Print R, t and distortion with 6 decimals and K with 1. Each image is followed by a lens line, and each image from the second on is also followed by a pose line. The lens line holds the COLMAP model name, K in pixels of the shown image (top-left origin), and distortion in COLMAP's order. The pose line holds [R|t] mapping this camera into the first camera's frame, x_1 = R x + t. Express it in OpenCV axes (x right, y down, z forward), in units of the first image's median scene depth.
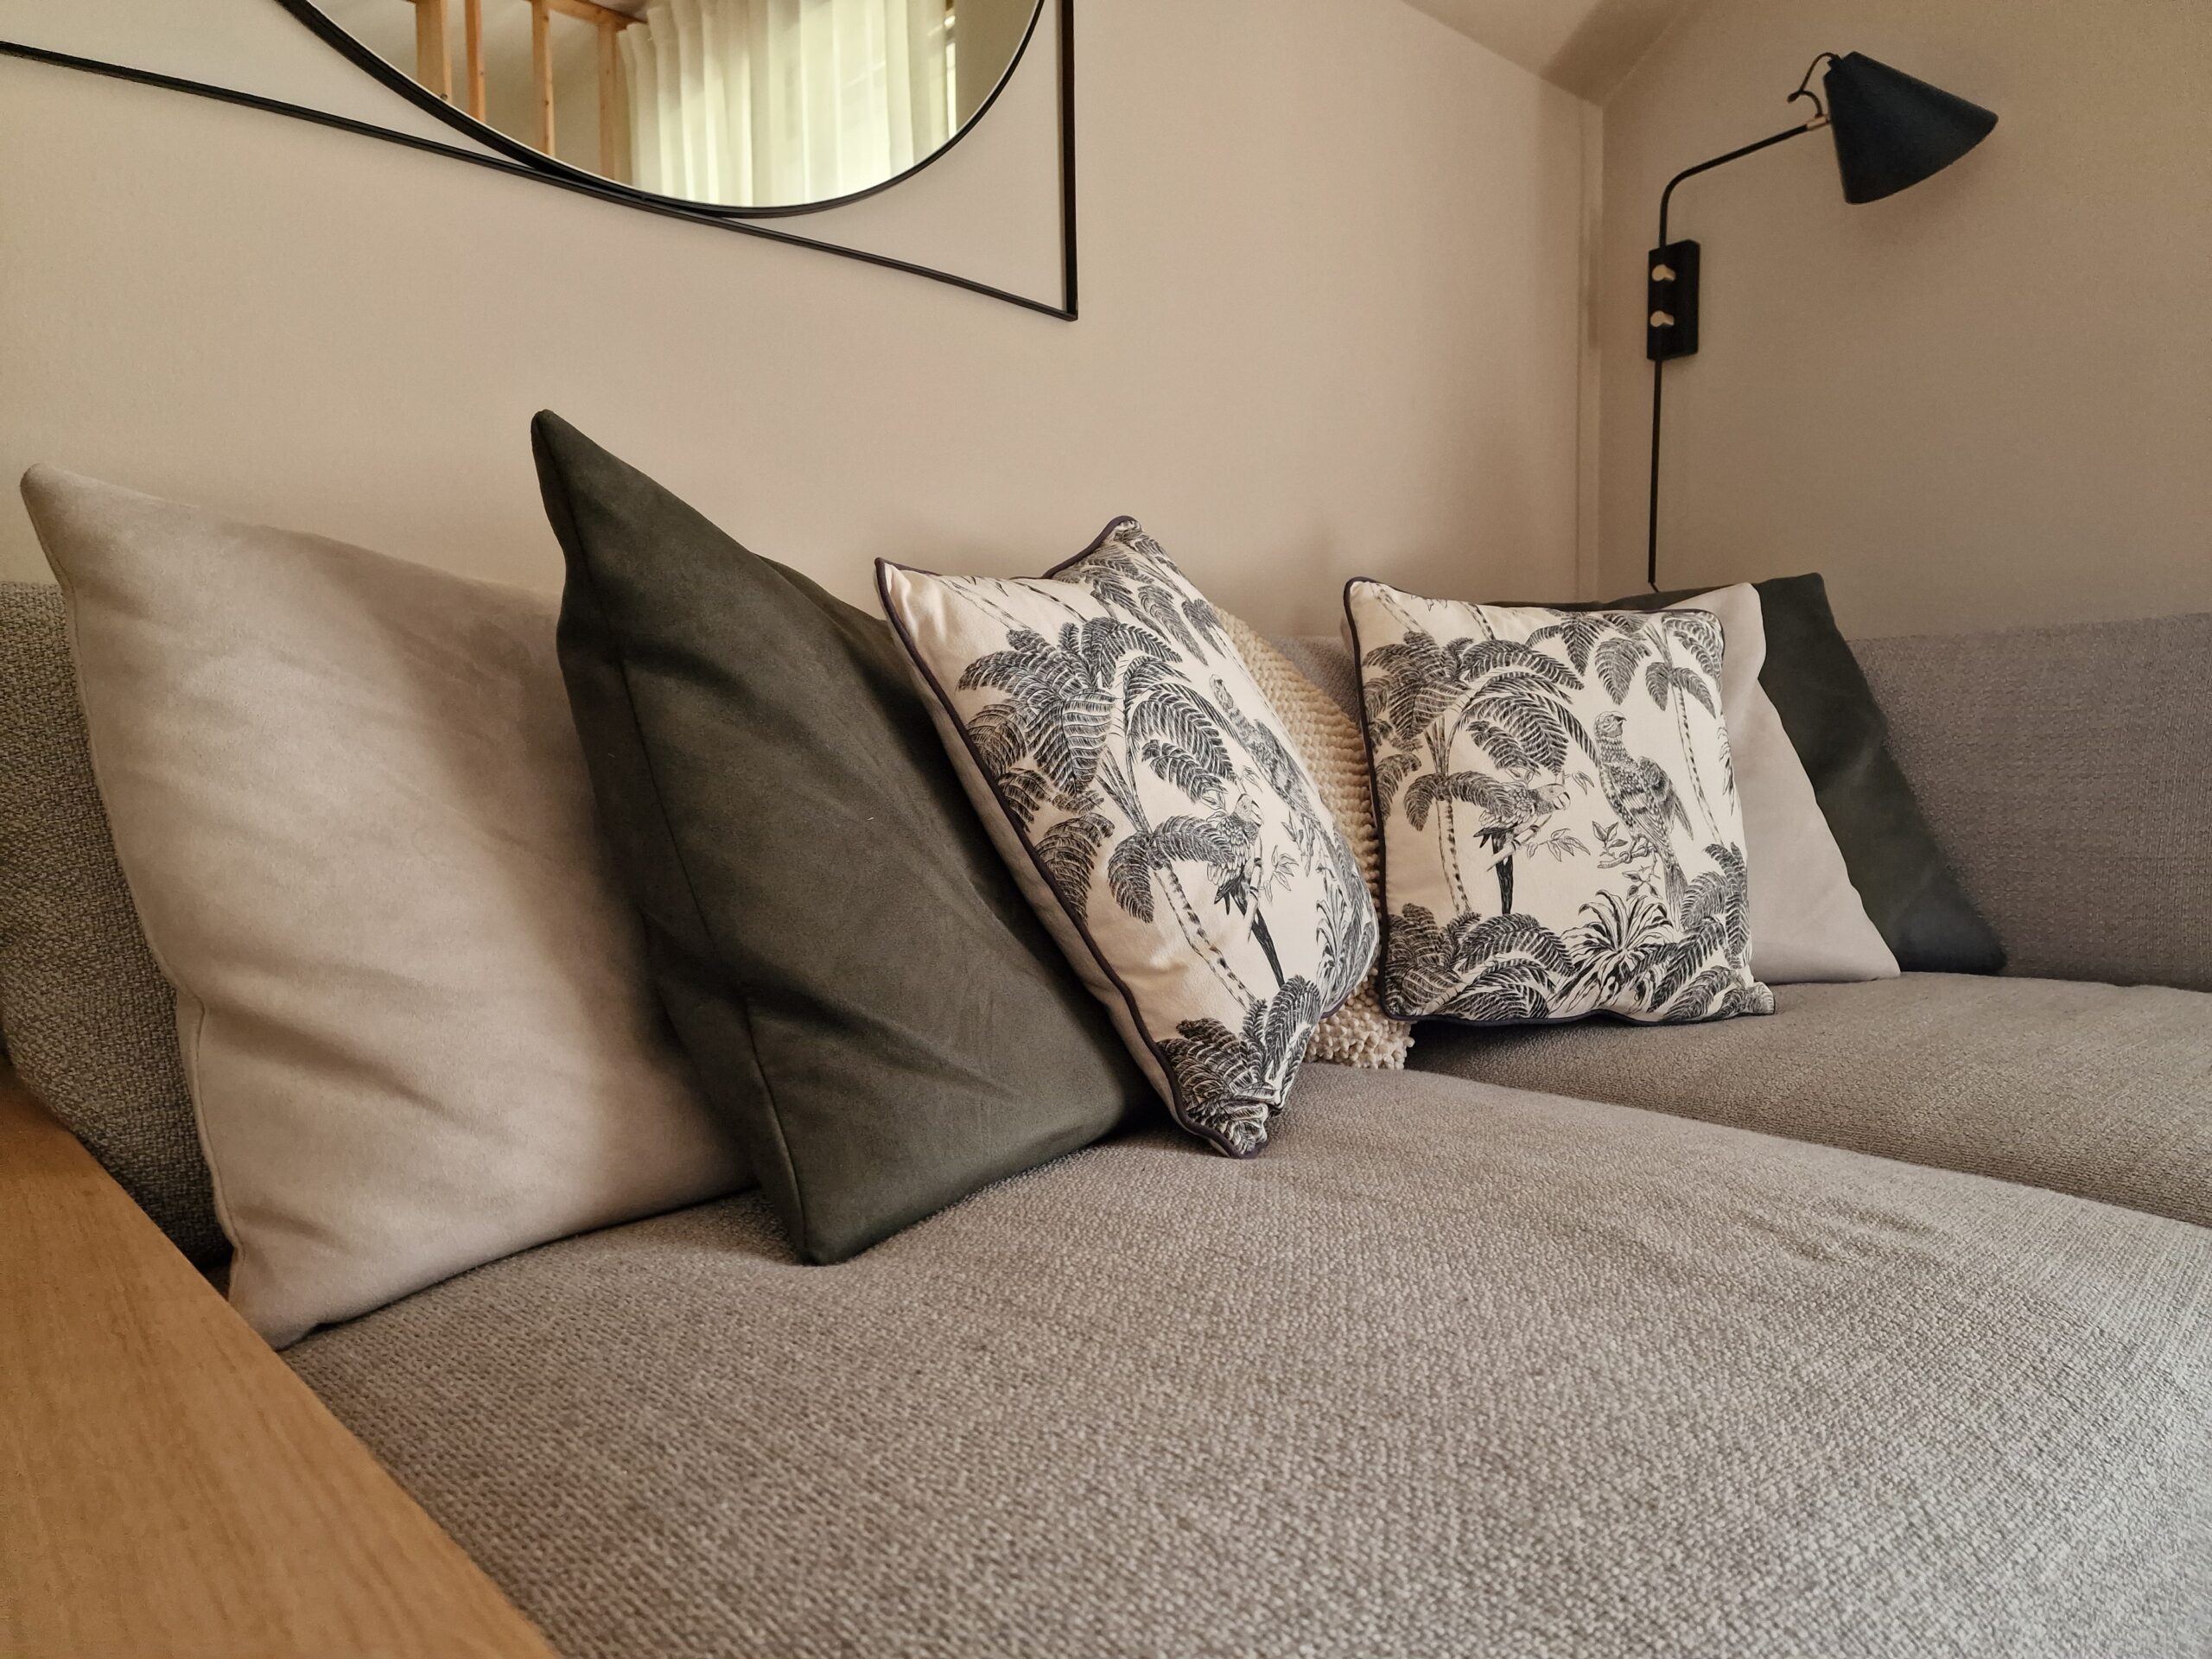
lens RADIAL K [[1493.0, 0, 1087.0], [0, 1493.0, 840.2], [0, 0, 1]] dist [0.067514, -0.040174]
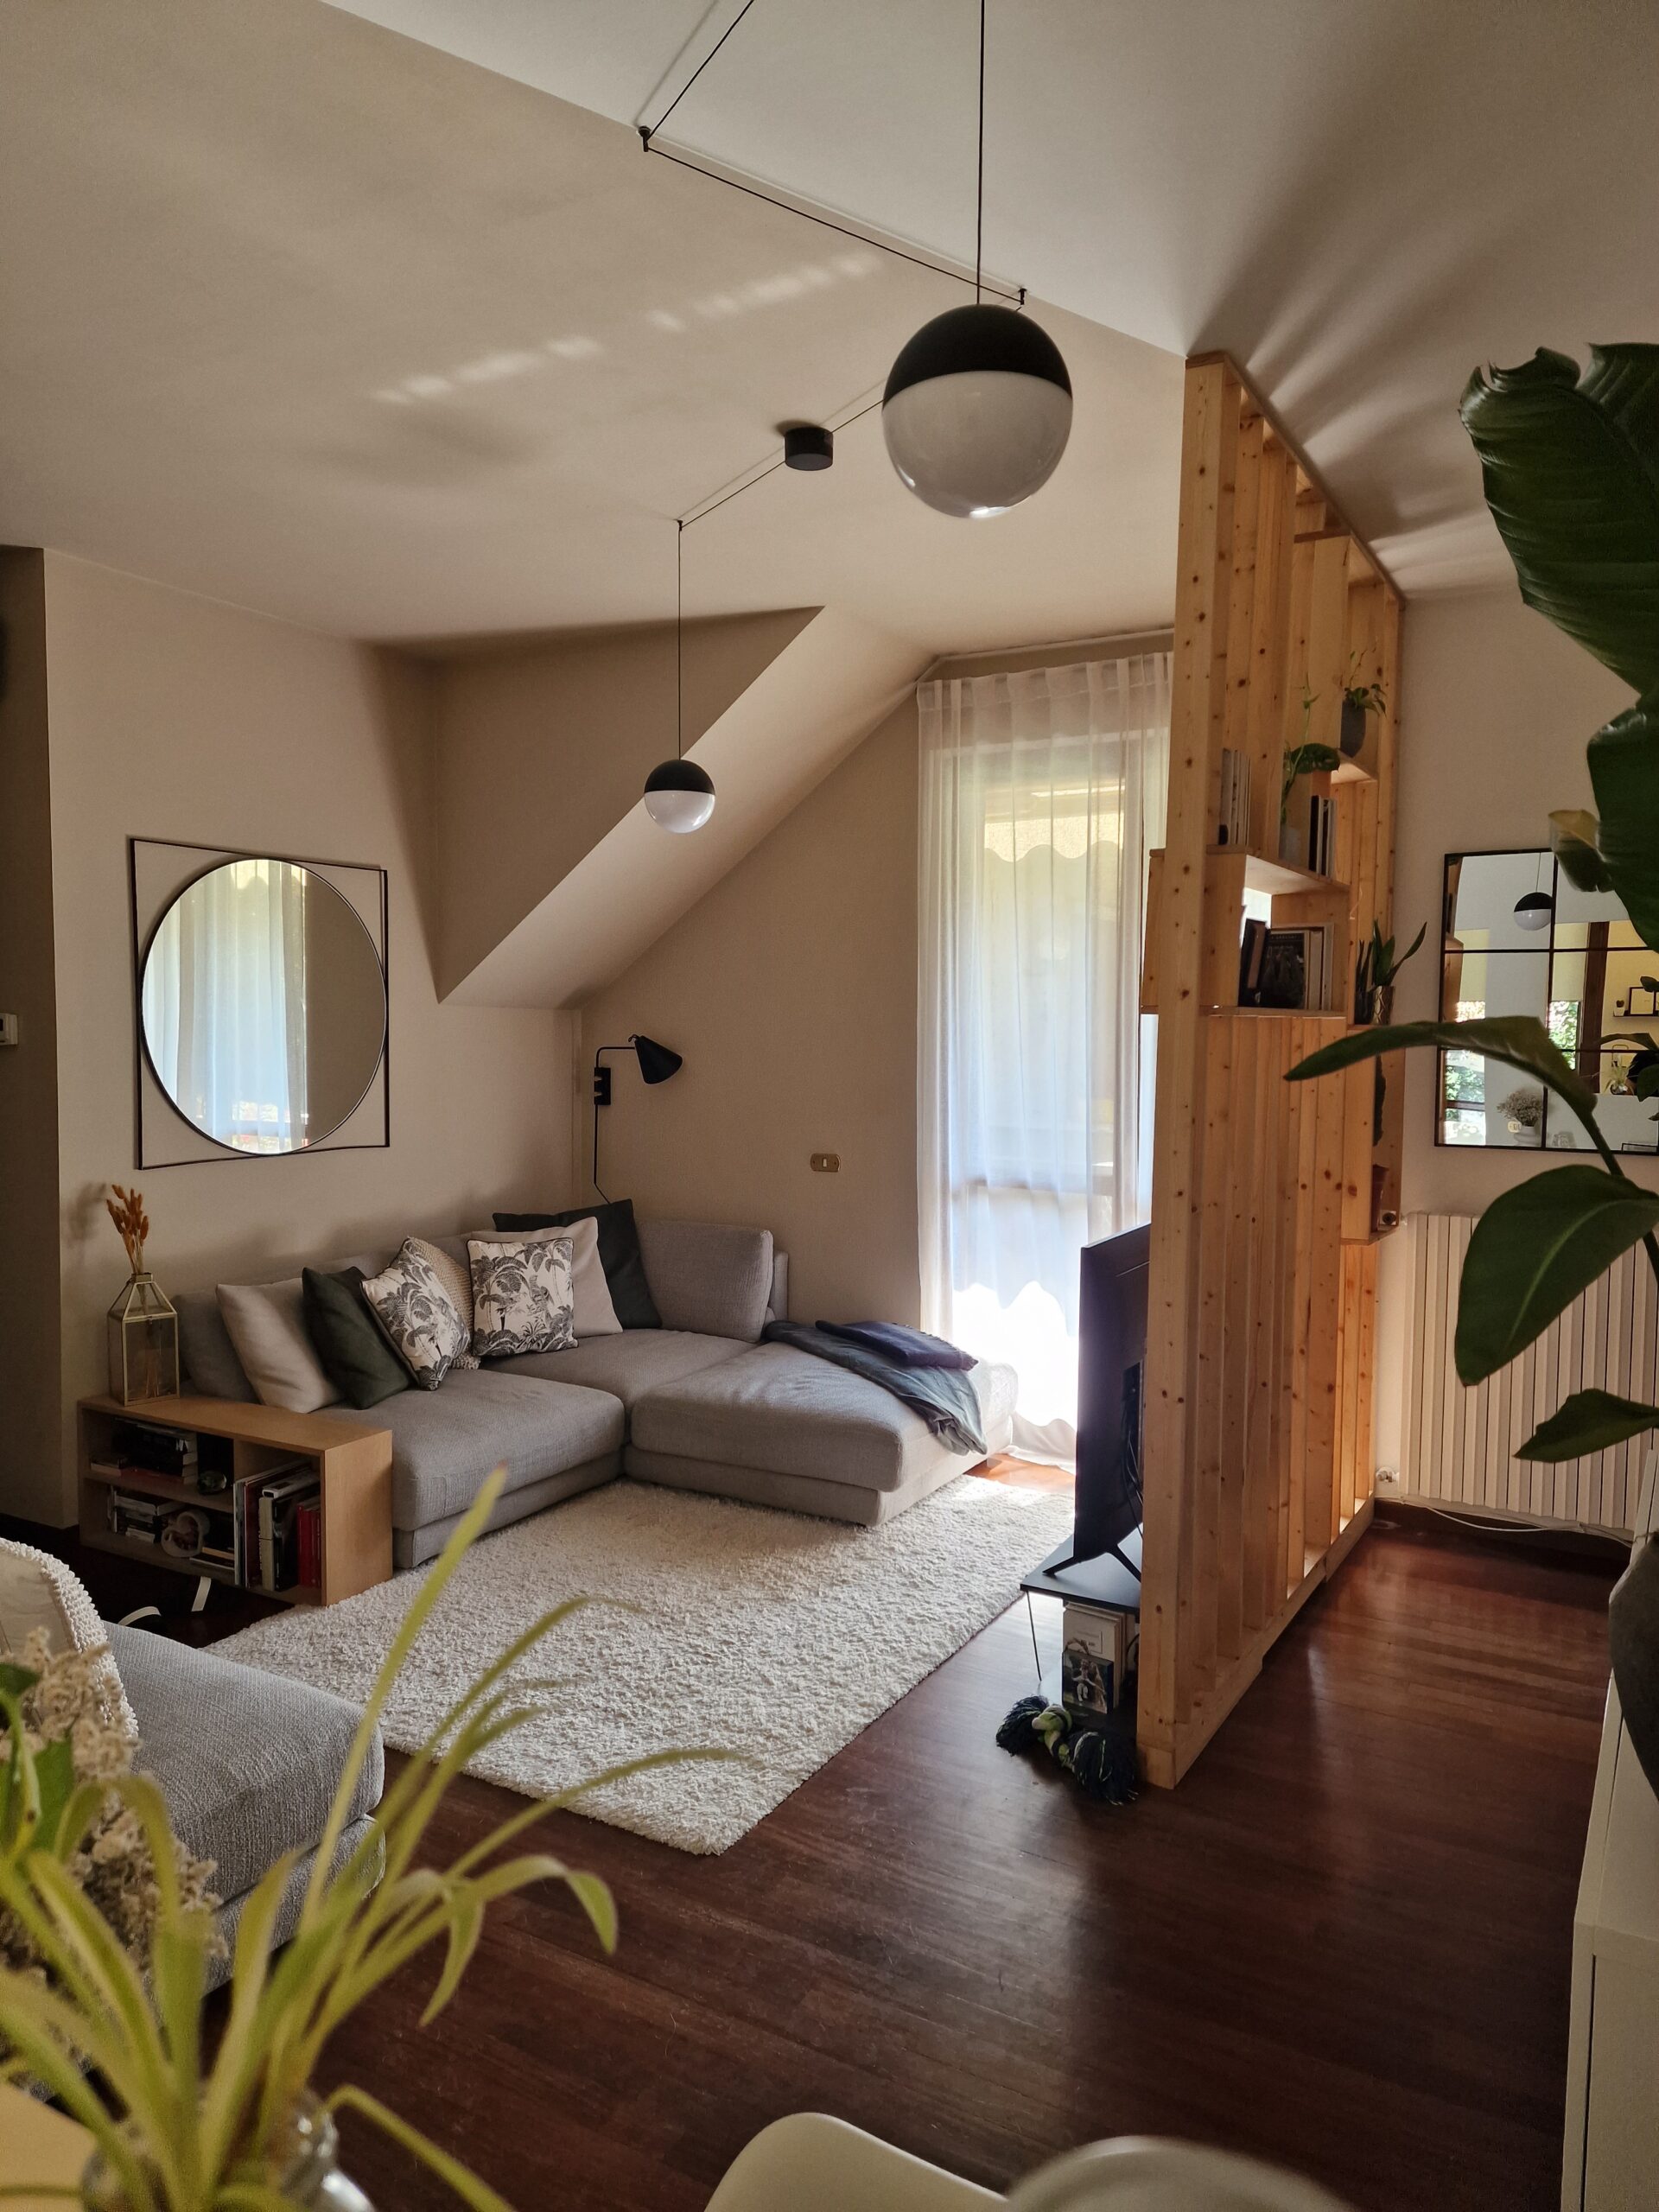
lens RADIAL K [[1493.0, 0, 821.4], [0, 1493.0, 1096.7], [0, 0, 1]] dist [0.067514, -0.040174]
pose [[0.950180, 0.001953, 0.311695, -0.209048], [-0.003088, 0.999990, 0.003146, -0.713667], [-0.311686, -0.003952, 0.950177, -3.756535]]
